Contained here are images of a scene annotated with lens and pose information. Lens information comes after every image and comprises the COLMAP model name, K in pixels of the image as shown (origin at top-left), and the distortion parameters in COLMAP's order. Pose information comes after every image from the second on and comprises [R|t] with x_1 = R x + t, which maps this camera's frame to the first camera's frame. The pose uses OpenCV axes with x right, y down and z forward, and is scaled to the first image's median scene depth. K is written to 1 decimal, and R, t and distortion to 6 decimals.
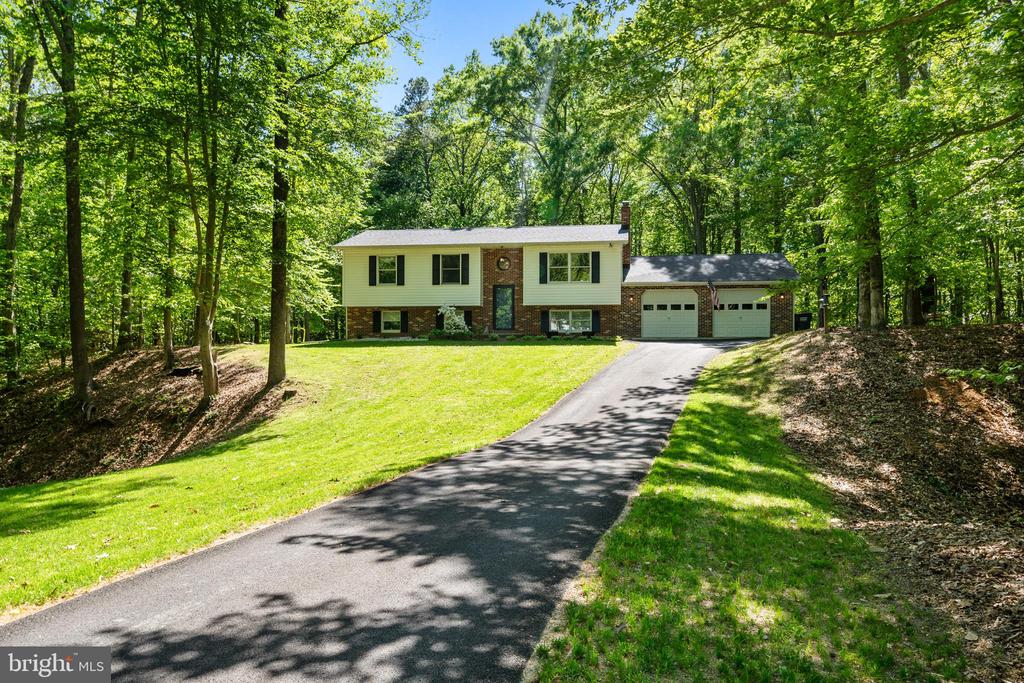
lens RADIAL K [[726.7, 0, 512.0], [0, 726.7, 341.5], [0, 0, 1]] dist [-0.001586, -0.001840]
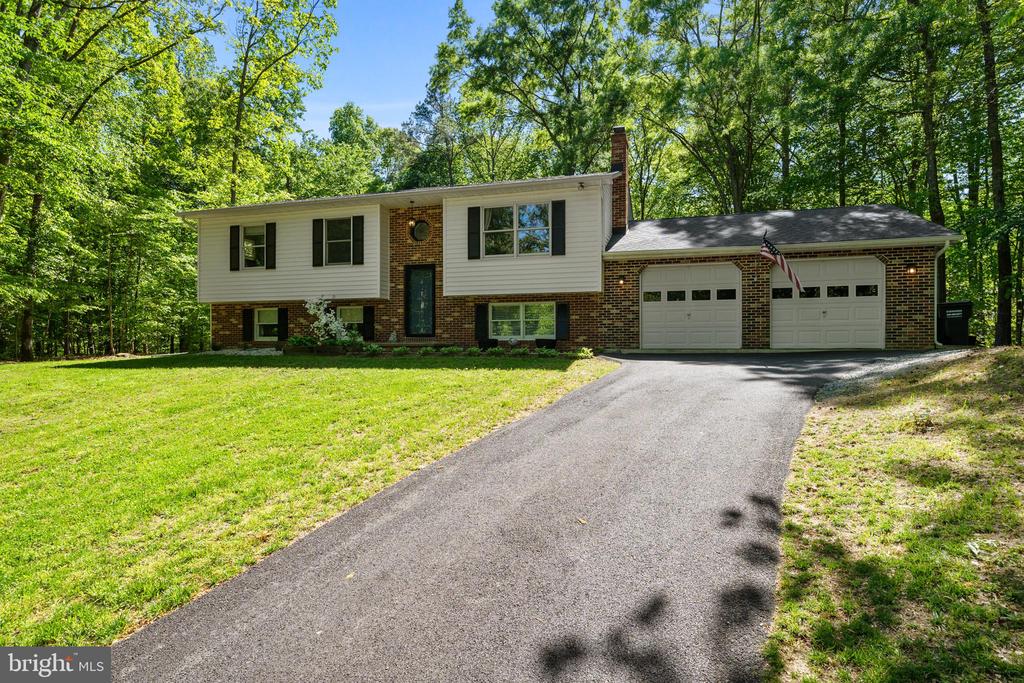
lens RADIAL K [[598.0, 0, 512.0], [0, 598.0, 341.5], [0, 0, 1]] dist [0.001282, -0.000038]
pose [[0.994097, -0.003720, -0.108427, 0.125773], [0.003471, 0.999991, -0.002488, -0.010306], [0.108435, 0.002097, 0.994101, 0.506799]]
